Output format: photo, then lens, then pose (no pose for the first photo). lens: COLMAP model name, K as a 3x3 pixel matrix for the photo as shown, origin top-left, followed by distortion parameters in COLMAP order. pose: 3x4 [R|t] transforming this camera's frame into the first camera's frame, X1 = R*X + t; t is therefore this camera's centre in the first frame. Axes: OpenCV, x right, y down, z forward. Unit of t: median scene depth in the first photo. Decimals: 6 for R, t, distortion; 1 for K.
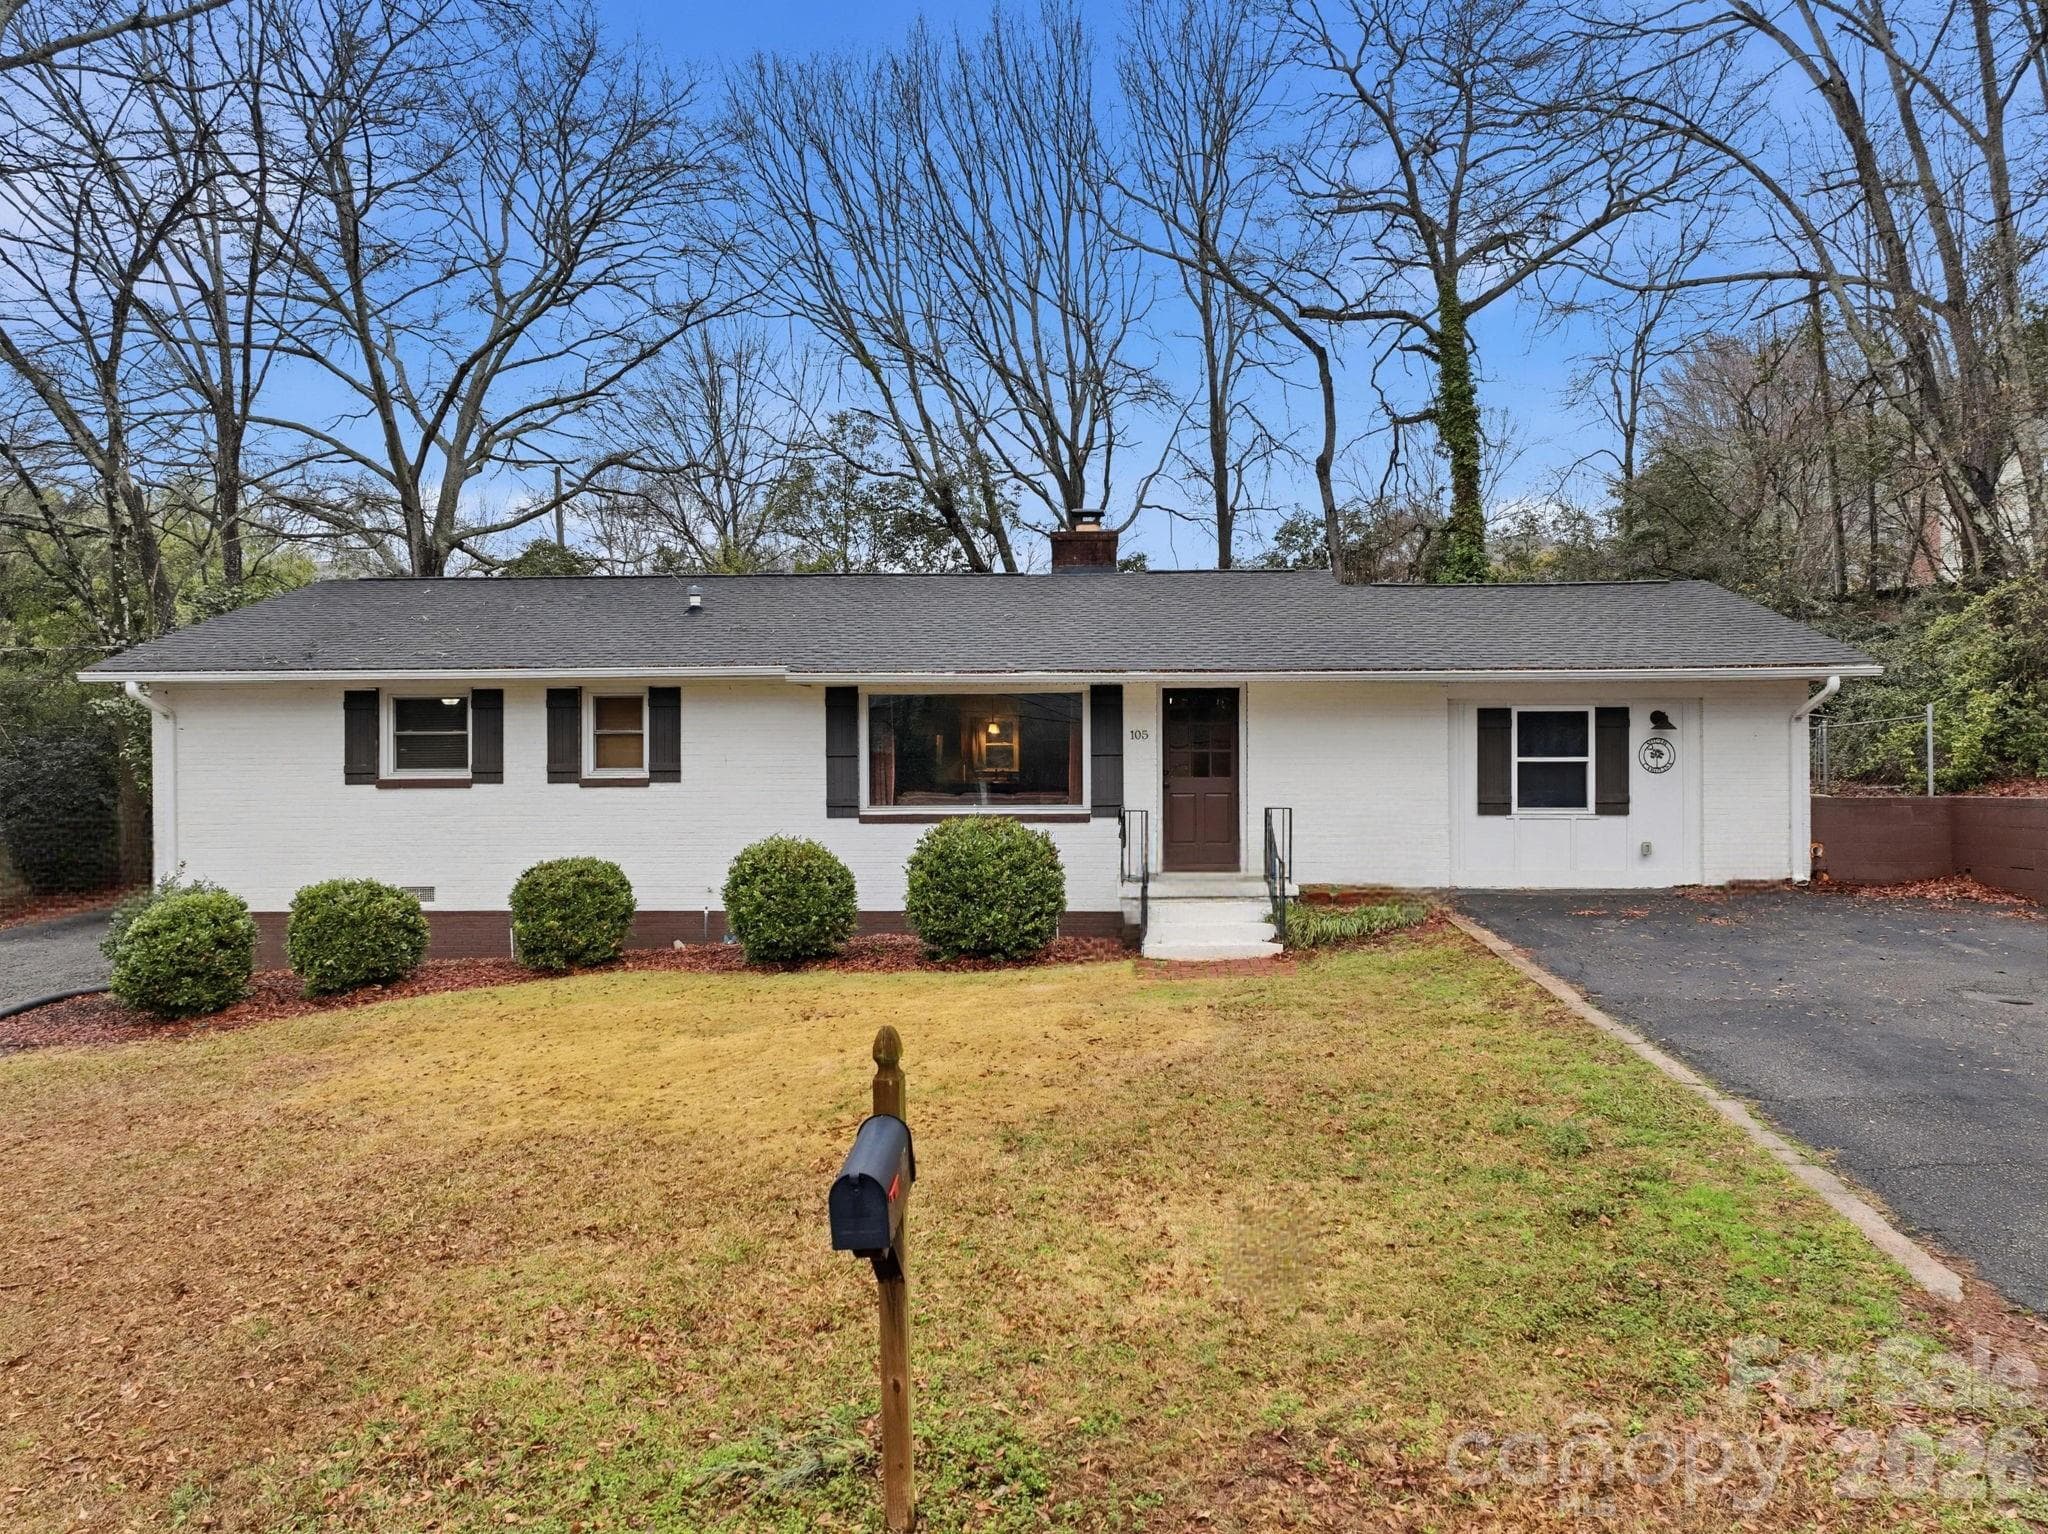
lens RADIAL K [[1444.0, 0, 1027.4], [0, 1444.0, 759.0], [0, 0, 1]] dist [0.009840, 0.000646]
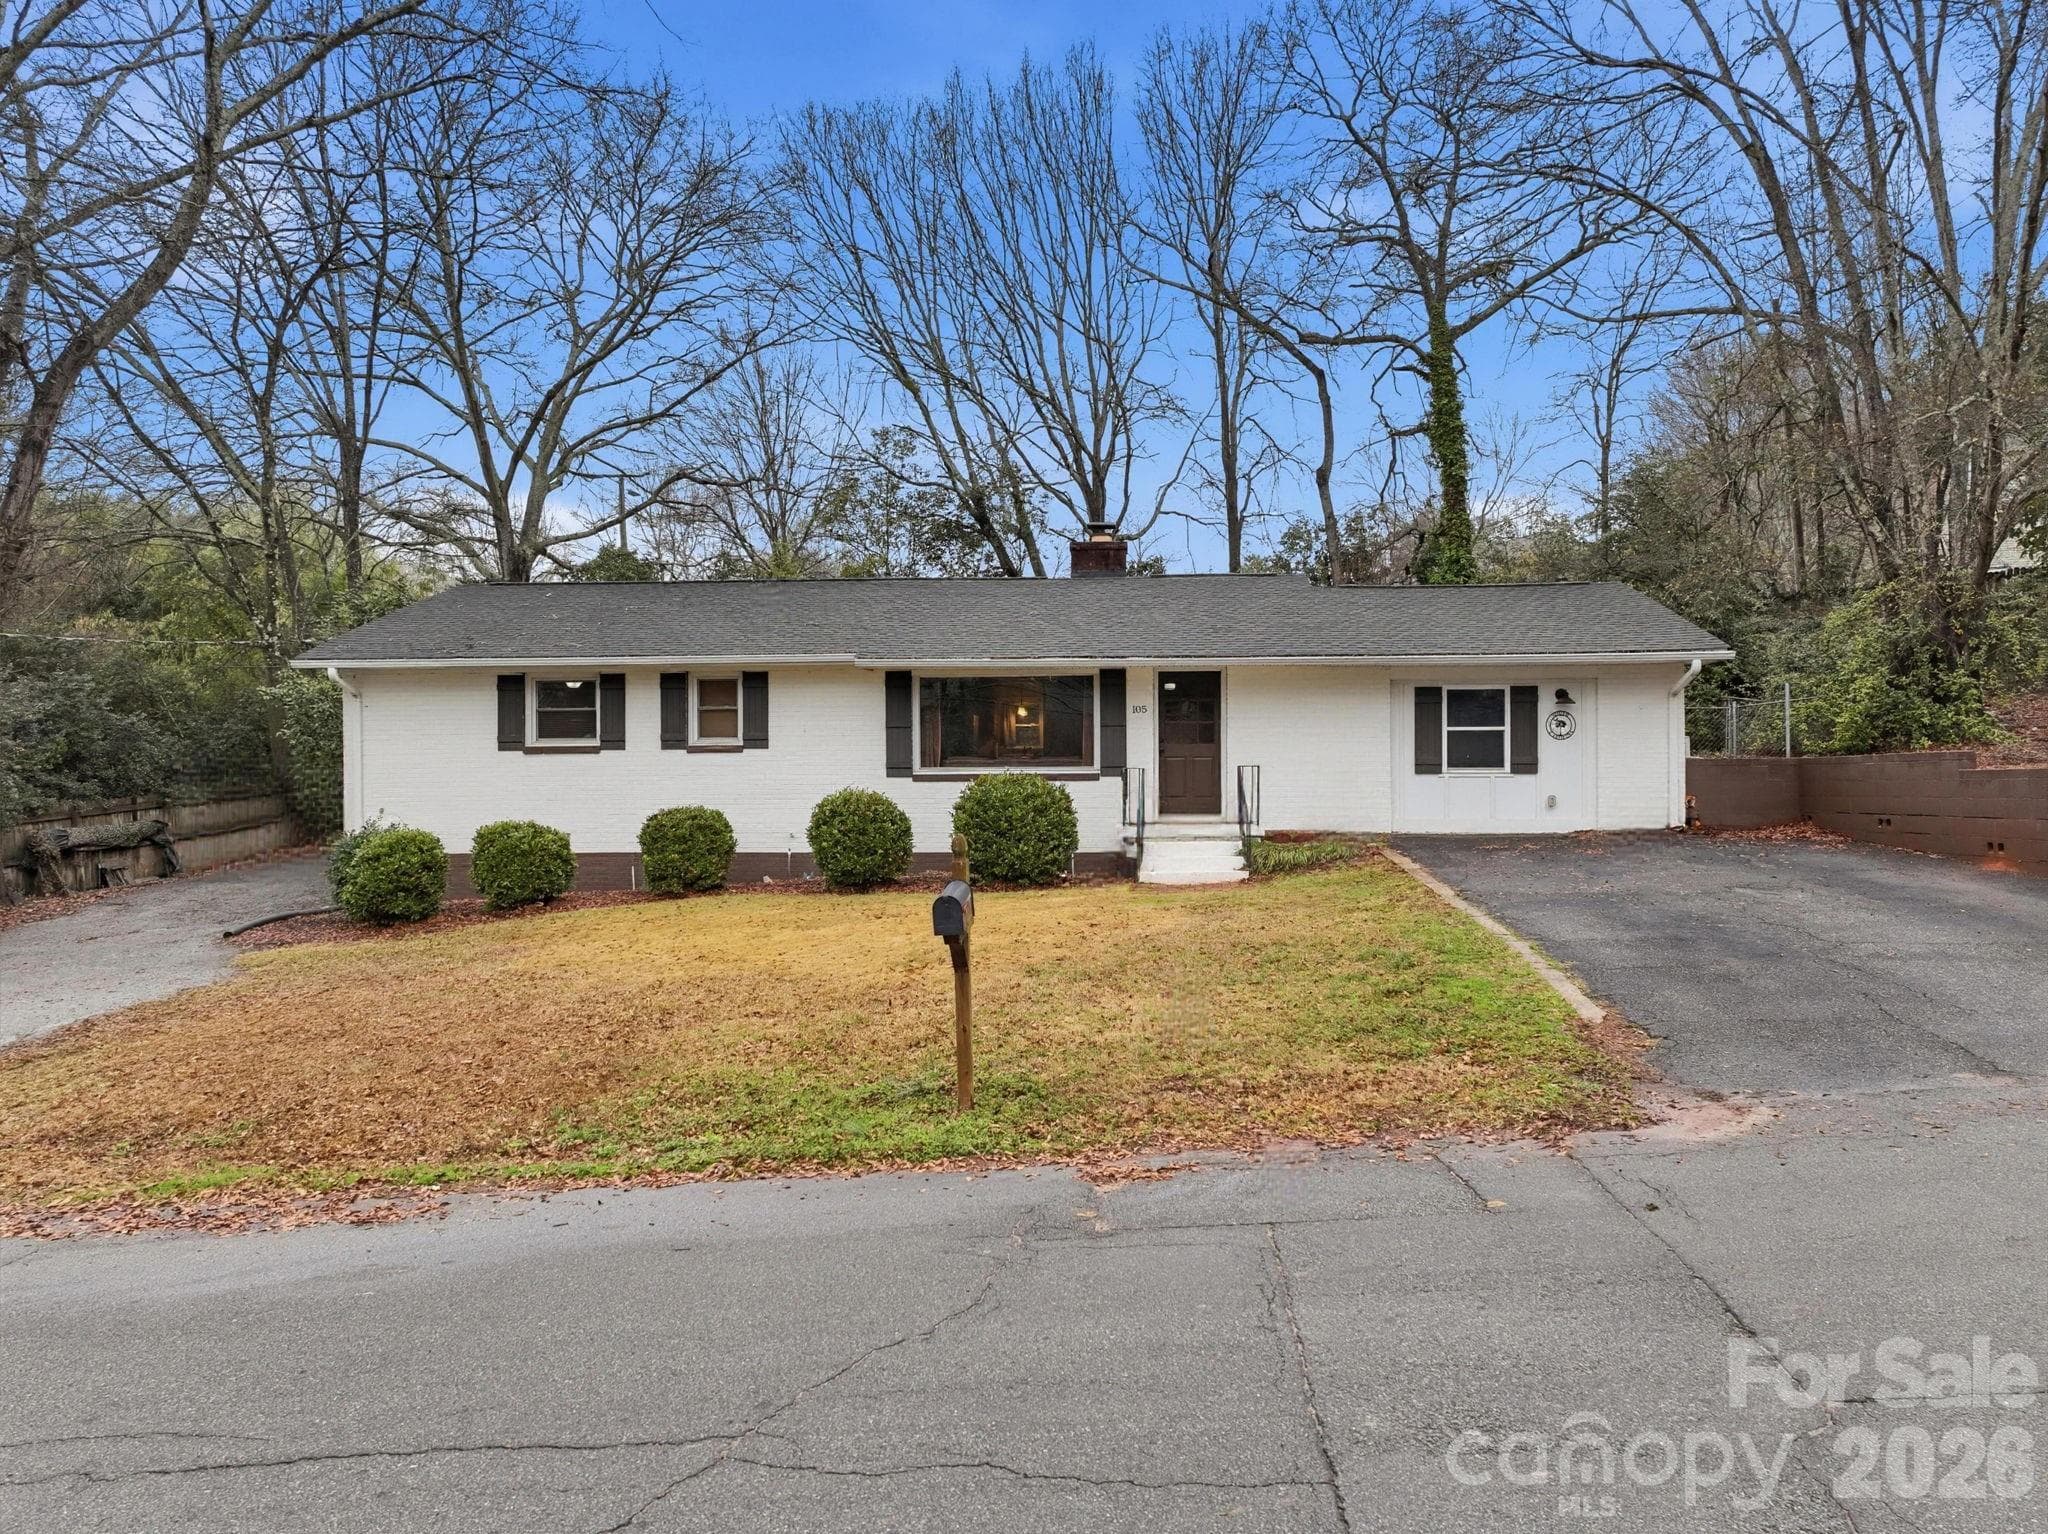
lens RADIAL K [[1444.0, 0, 1025.8], [0, 1444.0, 763.4], [0, 0, 1]] dist [0.009840, 0.000646]
pose [[0.999744, -0.000245, -0.022604, 0.007315], [0.000332, 0.999992, 0.003861, 0.021651], [0.022603, -0.003867, 0.999737, -0.205403]]
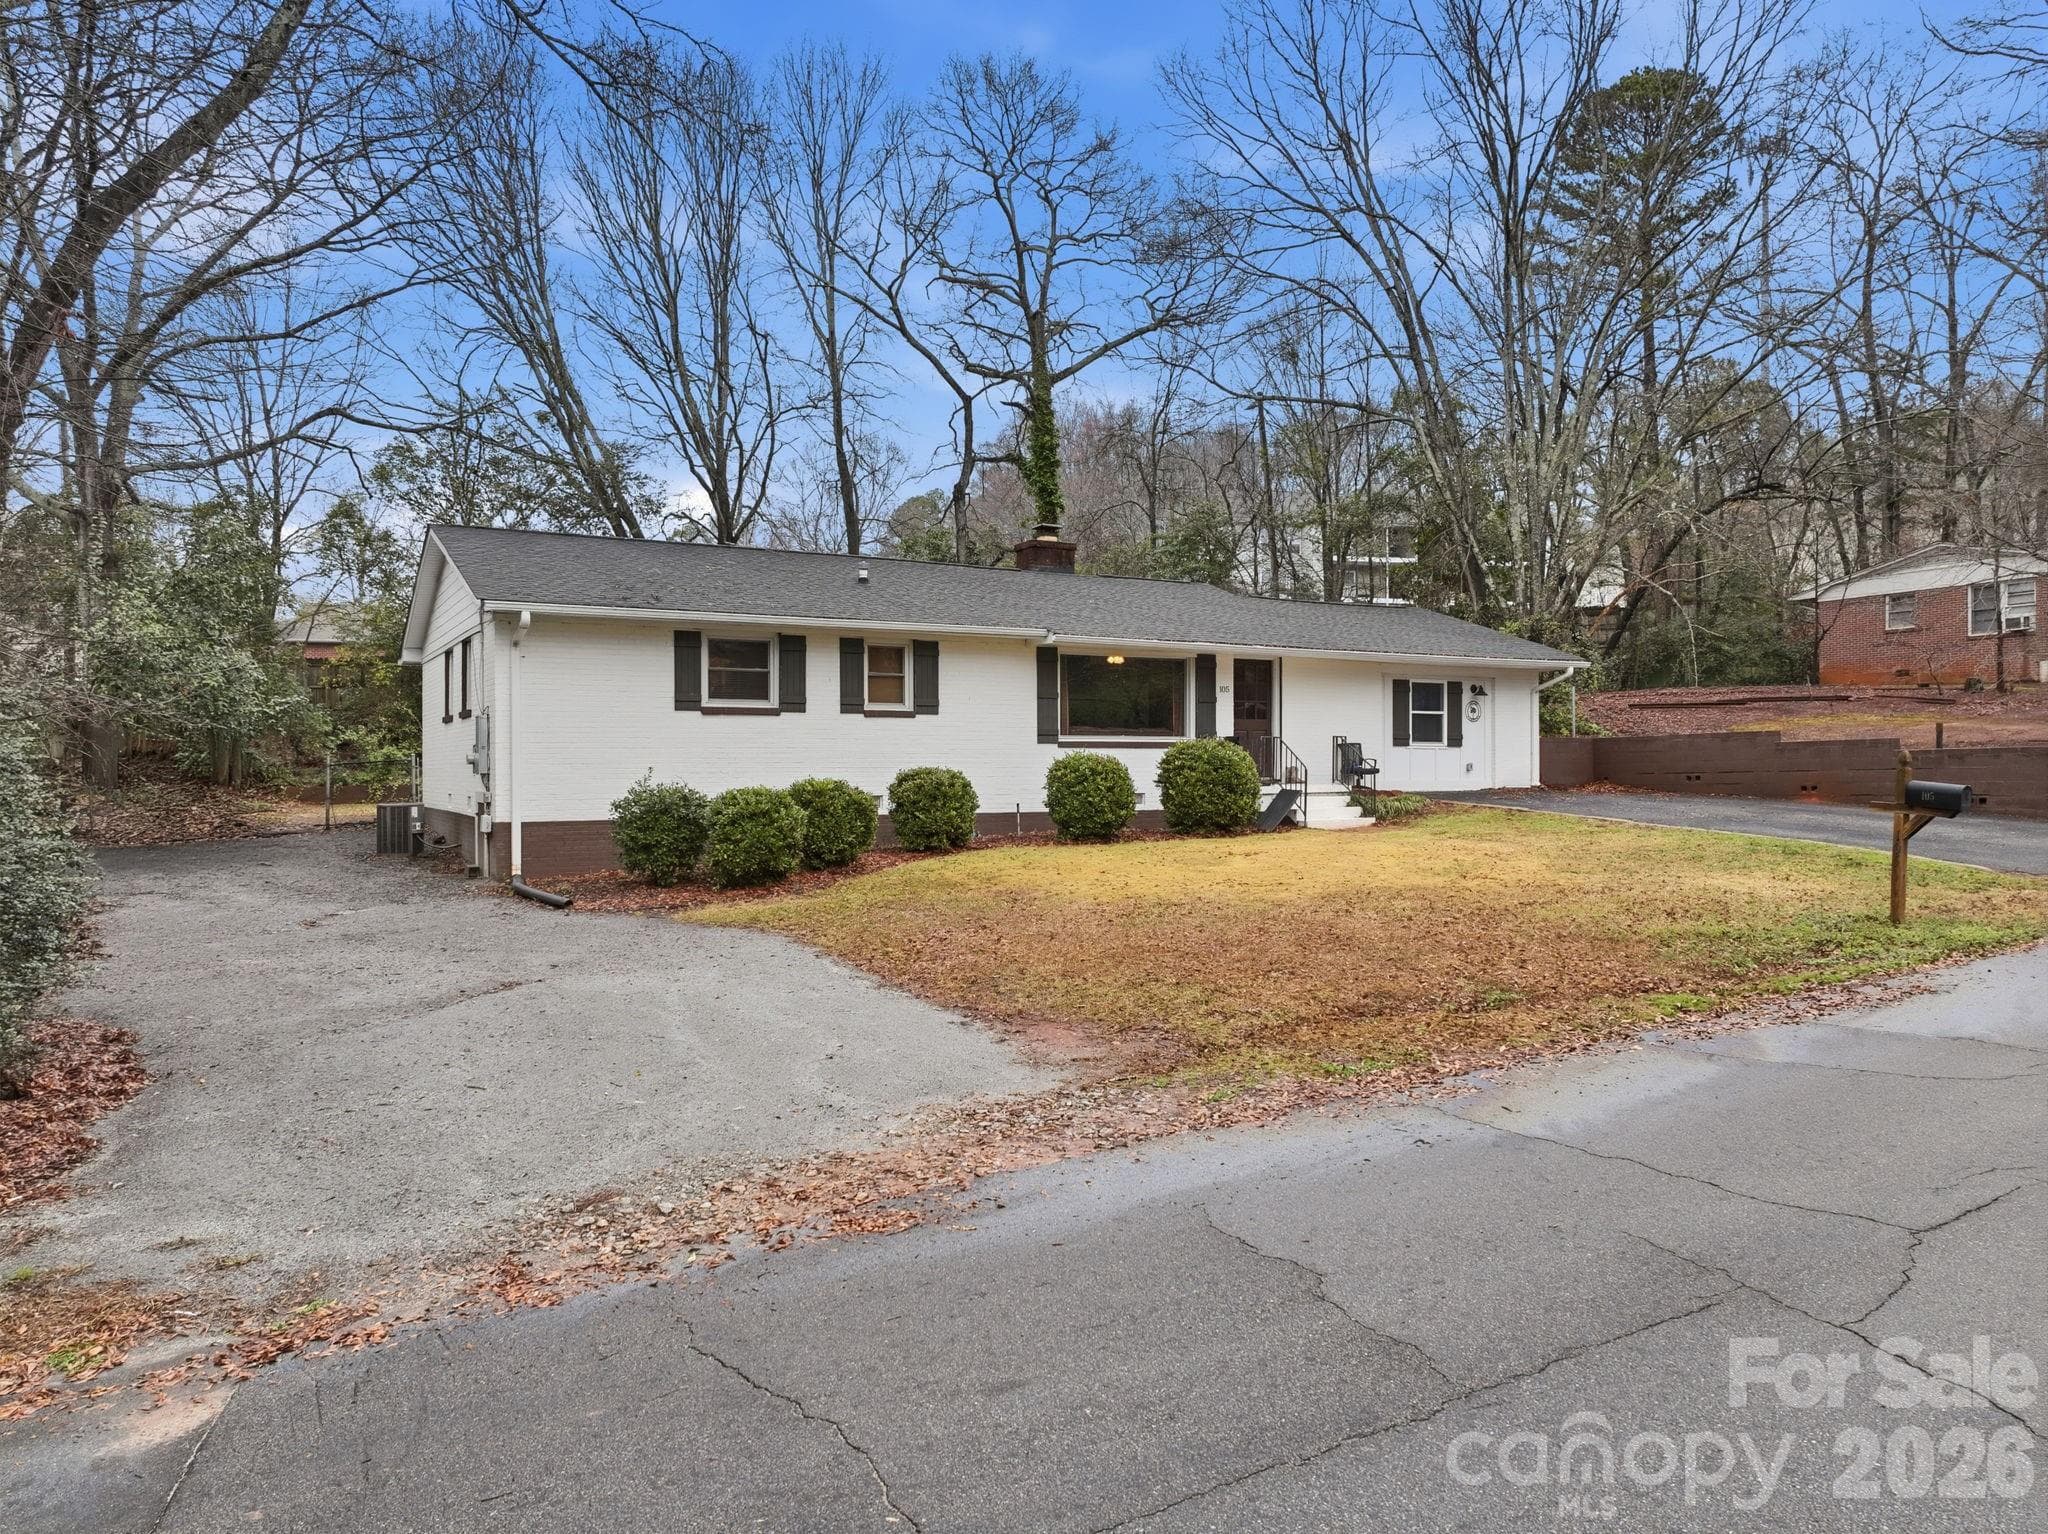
lens RADIAL K [[1444.0, 0, 1025.2], [0, 1444.0, 767.8], [0, 0, 1]] dist [0.009840, 0.000646]
pose [[0.849340, 0.004542, 0.527826, -0.766643], [-0.006424, 0.999978, 0.001731, 0.054630], [-0.527807, -0.004861, 0.849351, -0.129178]]
